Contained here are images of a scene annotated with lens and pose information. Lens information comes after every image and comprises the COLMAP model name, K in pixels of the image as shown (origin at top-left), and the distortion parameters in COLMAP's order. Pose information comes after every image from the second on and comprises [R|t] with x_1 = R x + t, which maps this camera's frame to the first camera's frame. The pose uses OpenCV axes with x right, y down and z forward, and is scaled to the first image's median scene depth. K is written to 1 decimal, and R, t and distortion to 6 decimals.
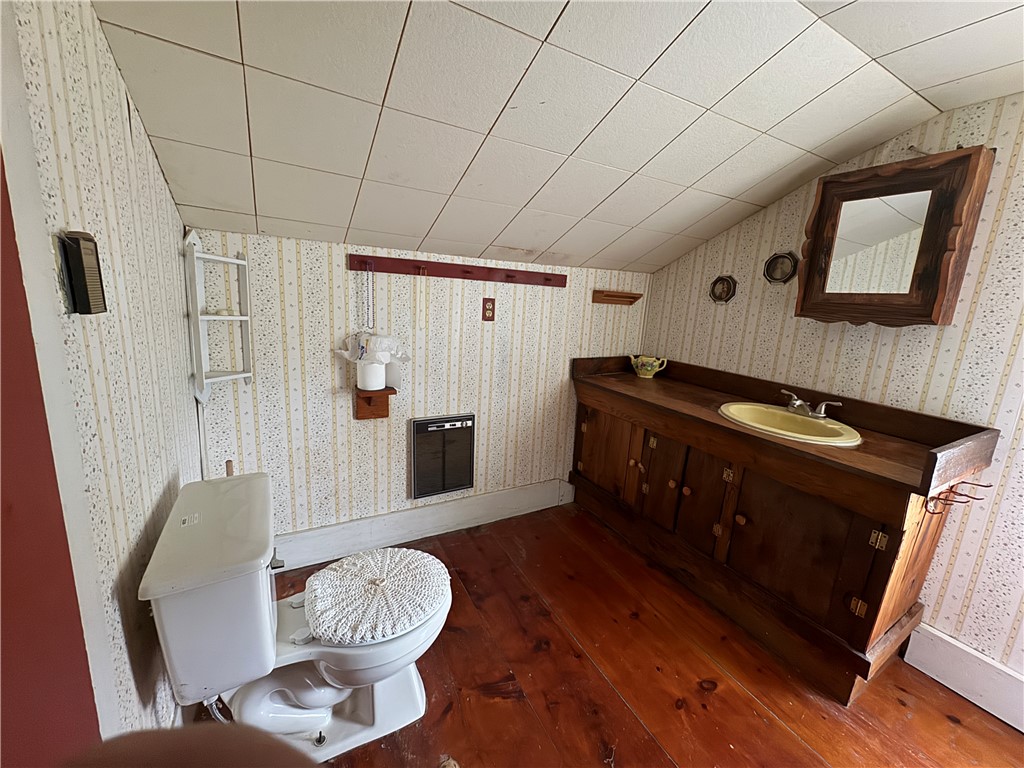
lens RADIAL K [[408.9, 0, 514.5], [0, 408.9, 383.2], [0, 0, 1]] dist [-0.000826, -0.000208]
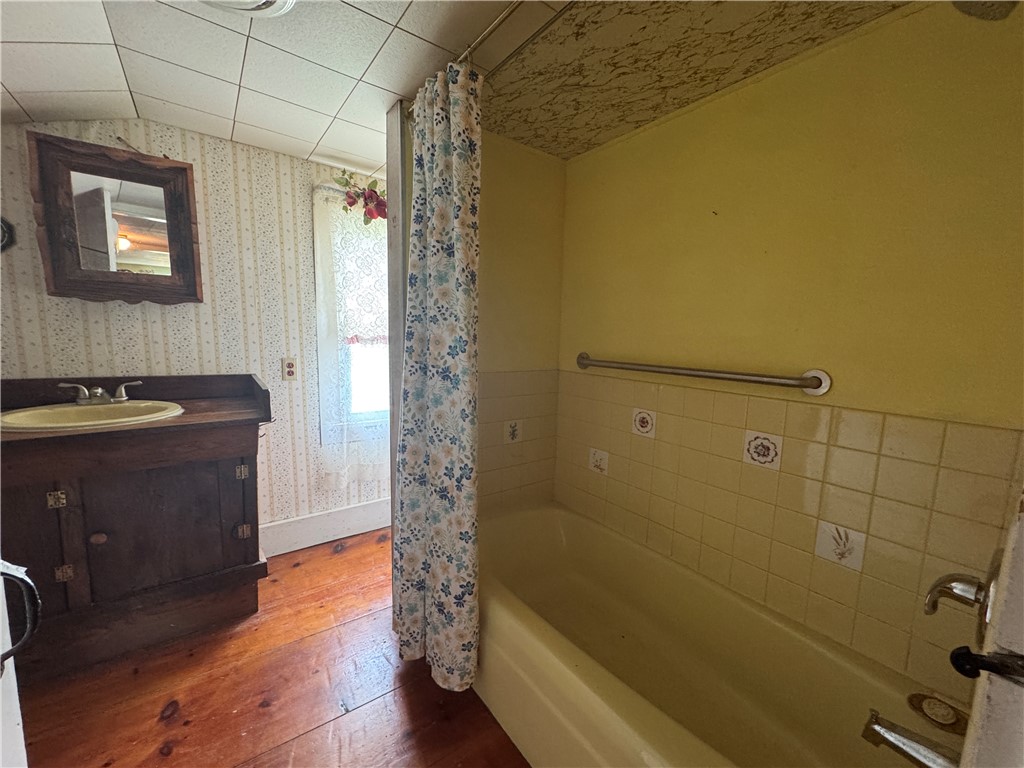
lens RADIAL K [[408.9, 0, 514.8], [0, 408.9, 384.3], [0, 0, 1]] dist [-0.000826, -0.000208]
pose [[-0.136734, -0.190364, 0.972145, -0.351978], [0.169671, 0.962359, 0.212312, -0.002783], [-0.975969, 0.193975, -0.099288, 0.216464]]
